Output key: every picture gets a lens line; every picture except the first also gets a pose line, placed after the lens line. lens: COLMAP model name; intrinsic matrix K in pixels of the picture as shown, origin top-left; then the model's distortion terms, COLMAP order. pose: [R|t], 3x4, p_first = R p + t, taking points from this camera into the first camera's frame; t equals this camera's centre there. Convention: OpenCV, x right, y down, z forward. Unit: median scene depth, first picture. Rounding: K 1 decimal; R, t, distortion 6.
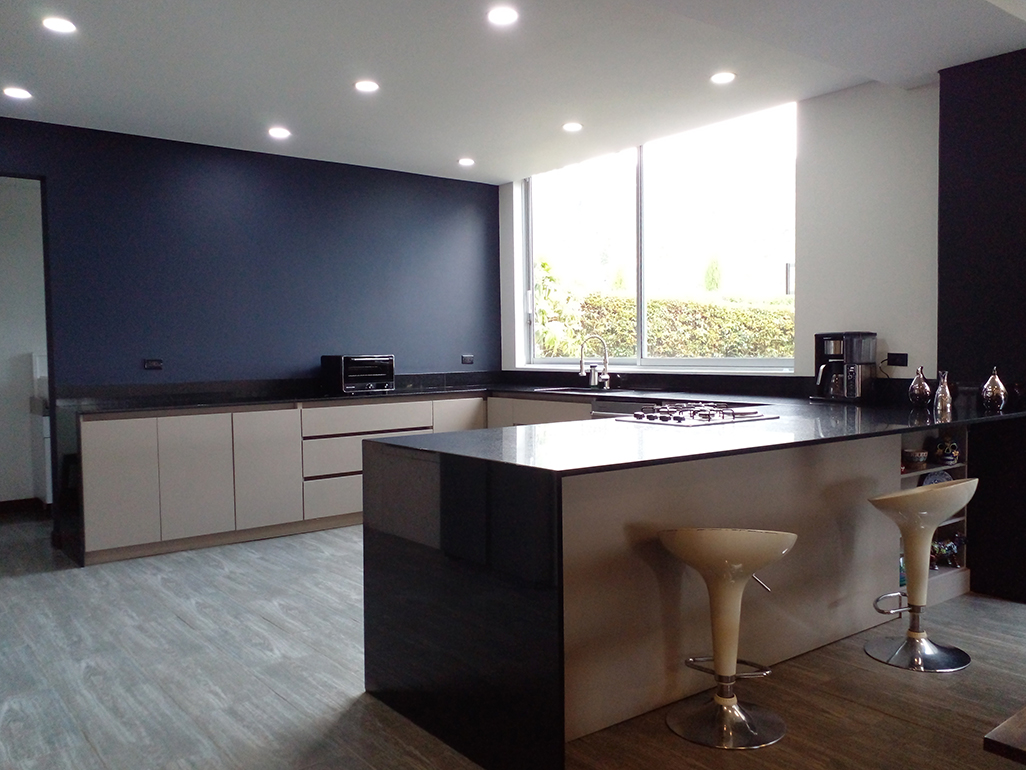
lens RADIAL K [[842.5, 0, 513.0], [0, 842.5, 385.0], [0, 0, 1]] dist [0.004832, 0.000110]
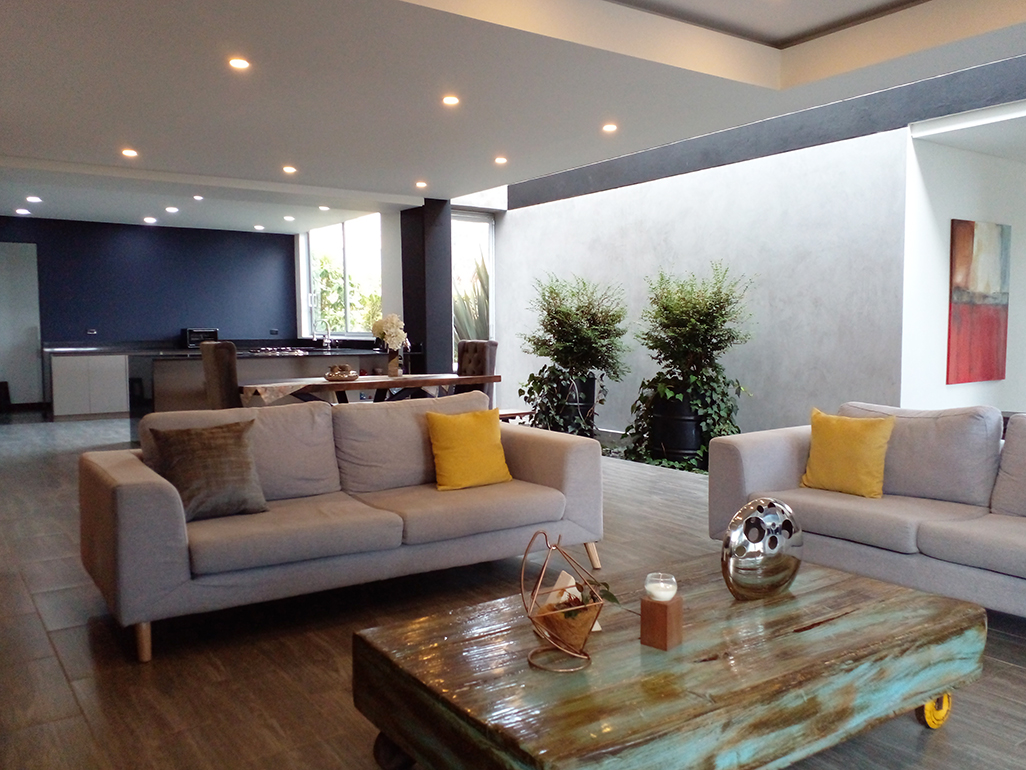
lens RADIAL K [[842.5, 0, 513.0], [0, 842.5, 385.0], [0, 0, 1]] dist [0.004832, 0.000110]
pose [[0.998960, 0.015405, -0.042909, 0.622386], [-0.014293, 0.999557, 0.026096, 0.033781], [0.043292, -0.025456, 0.998738, -0.911758]]
